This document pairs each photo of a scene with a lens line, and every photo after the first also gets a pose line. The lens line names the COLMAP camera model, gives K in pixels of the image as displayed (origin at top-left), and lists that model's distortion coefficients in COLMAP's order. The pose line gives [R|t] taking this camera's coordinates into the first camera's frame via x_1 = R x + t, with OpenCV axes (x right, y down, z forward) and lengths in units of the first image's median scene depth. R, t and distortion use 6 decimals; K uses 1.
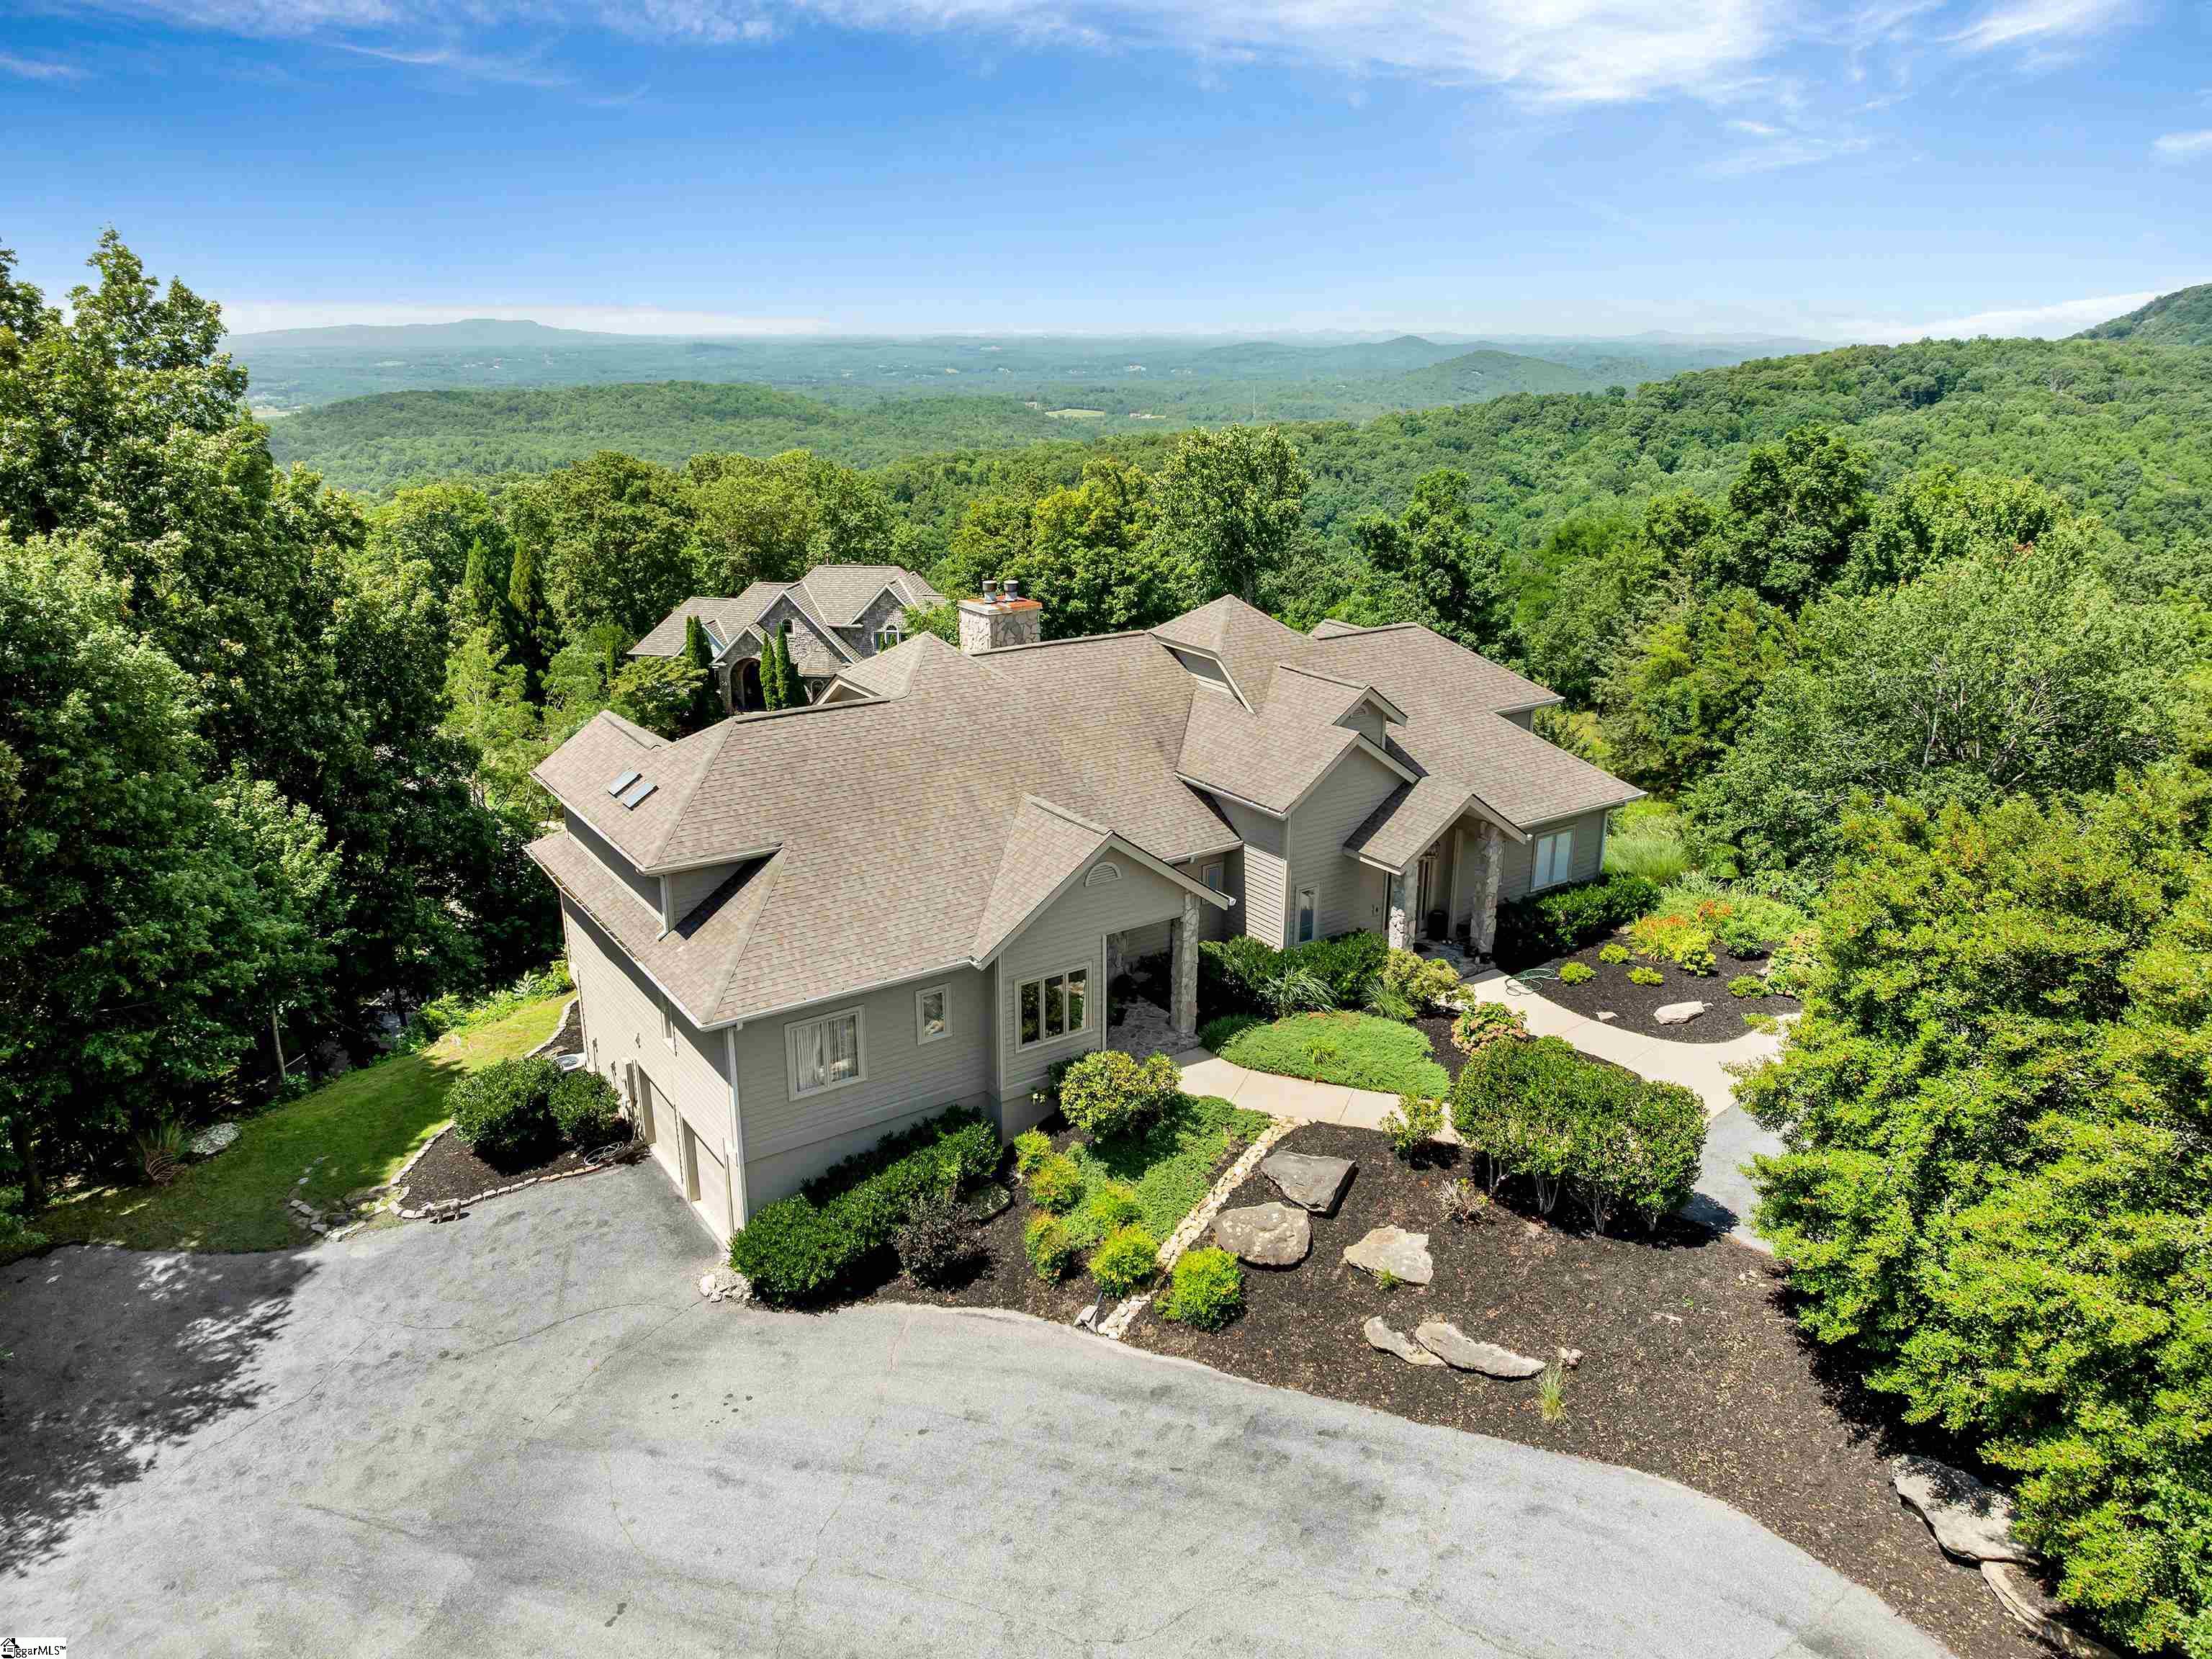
lens RADIAL K [[1579.7, 0, 1113.7], [0, 1579.7, 798.1], [0, 0, 1]] dist [-0.037881, -0.001878]
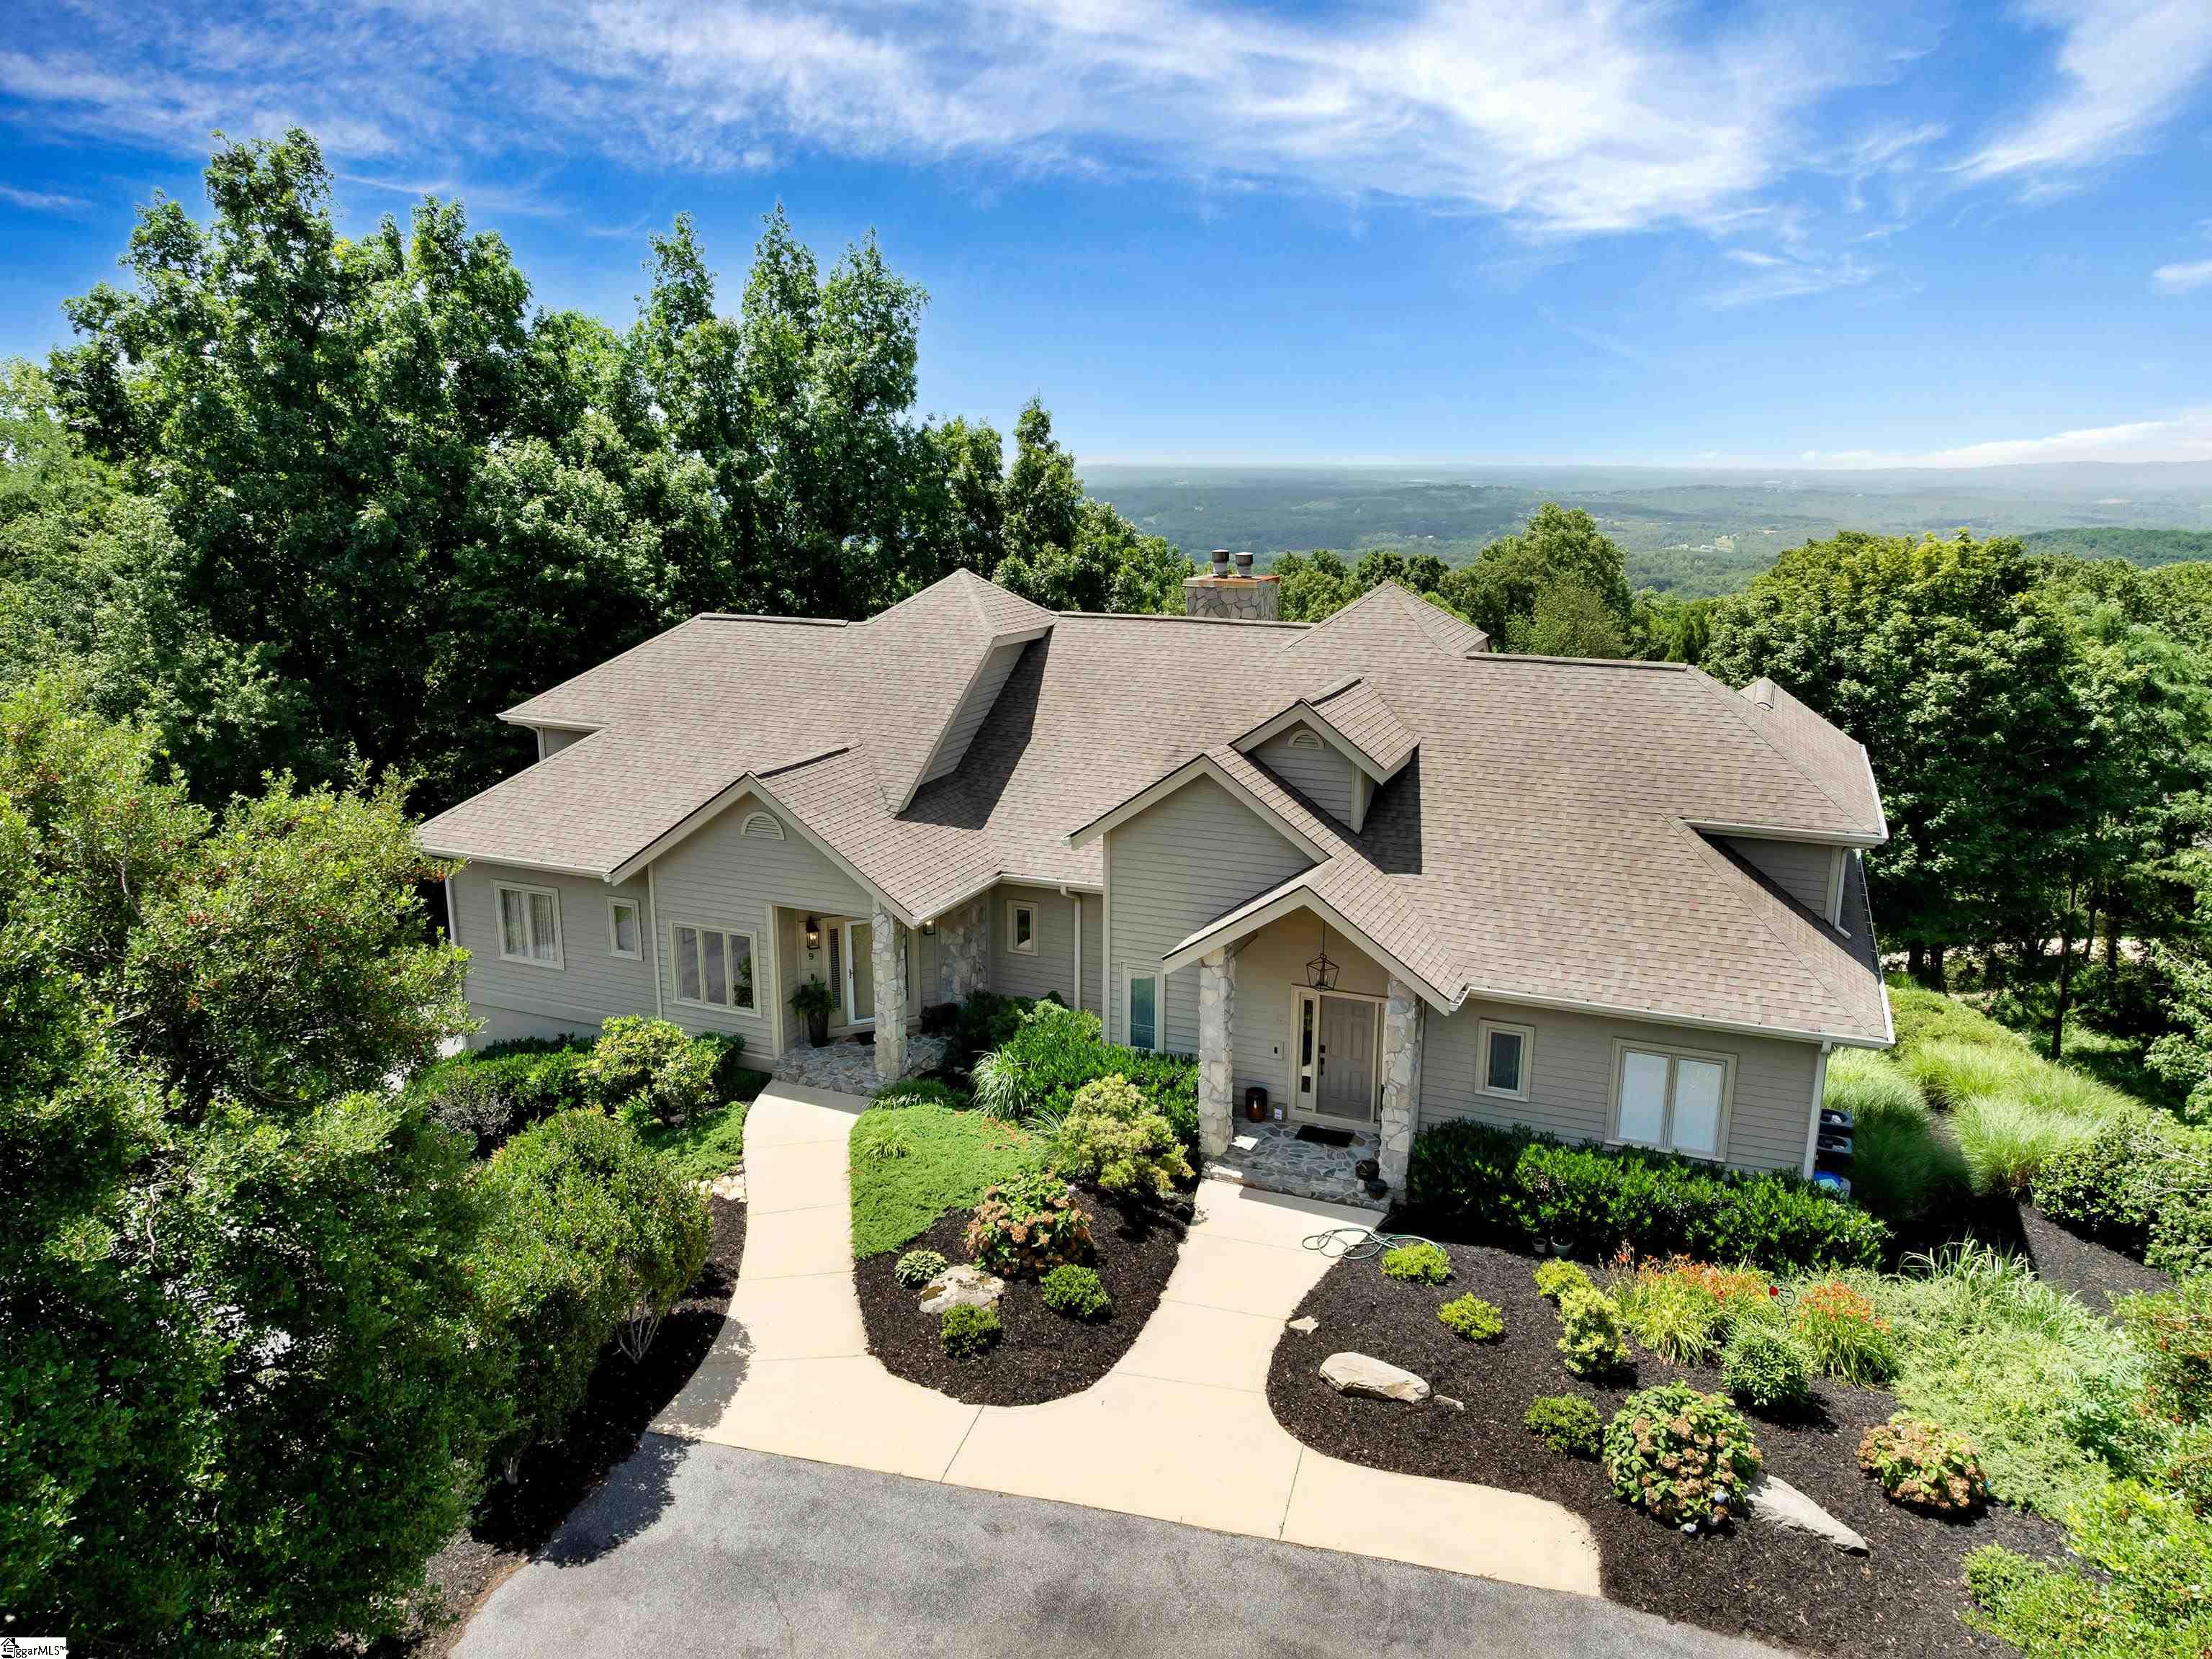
lens RADIAL K [[1579.7, 0, 1113.7], [0, 1579.7, 798.1], [0, 0, 1]] dist [-0.037881, -0.001878]
pose [[0.541300, 0.184198, -0.820406, 0.770013], [-0.244703, 0.967987, 0.055880, -0.058496], [0.804435, 0.170508, 0.569045, 0.676299]]
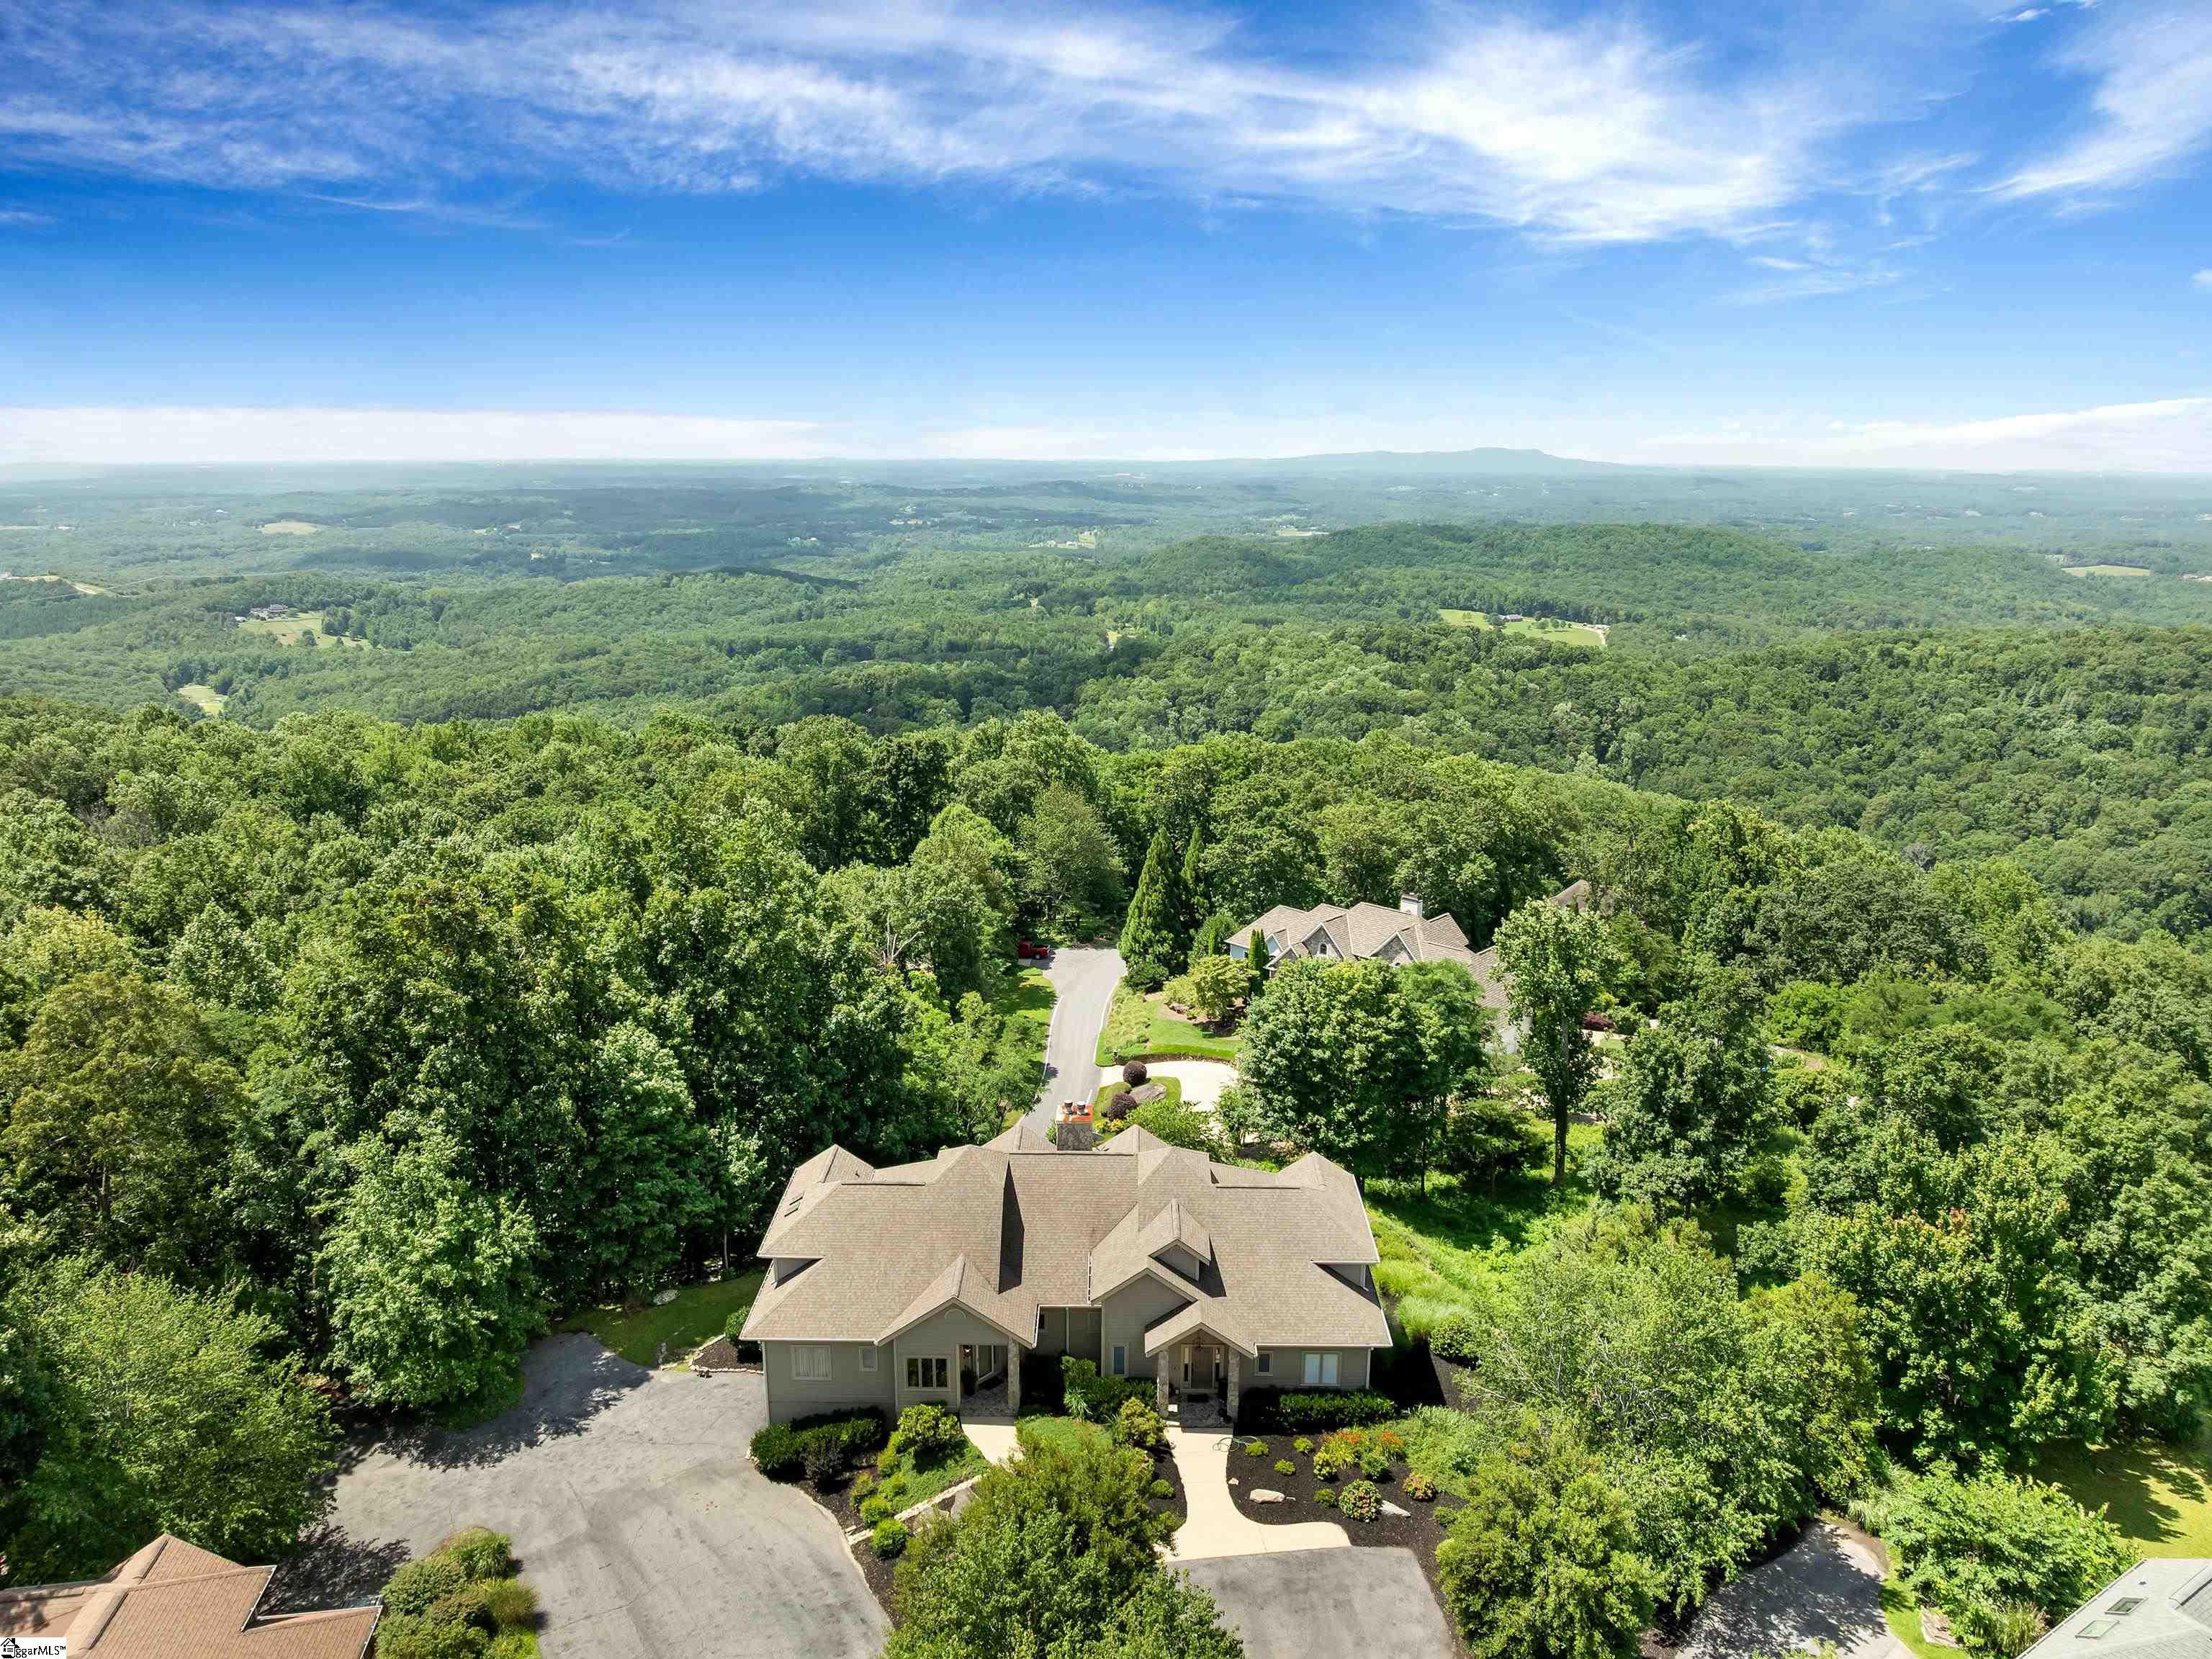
lens RADIAL K [[1579.7, 0, 1113.7], [0, 1579.7, 798.1], [0, 0, 1]] dist [-0.037881, -0.001878]
pose [[0.818490, 0.127738, -0.560140, 1.163009], [-0.165962, 0.985974, -0.017659, -0.580833], [0.550028, 0.107415, 0.828210, -0.571857]]
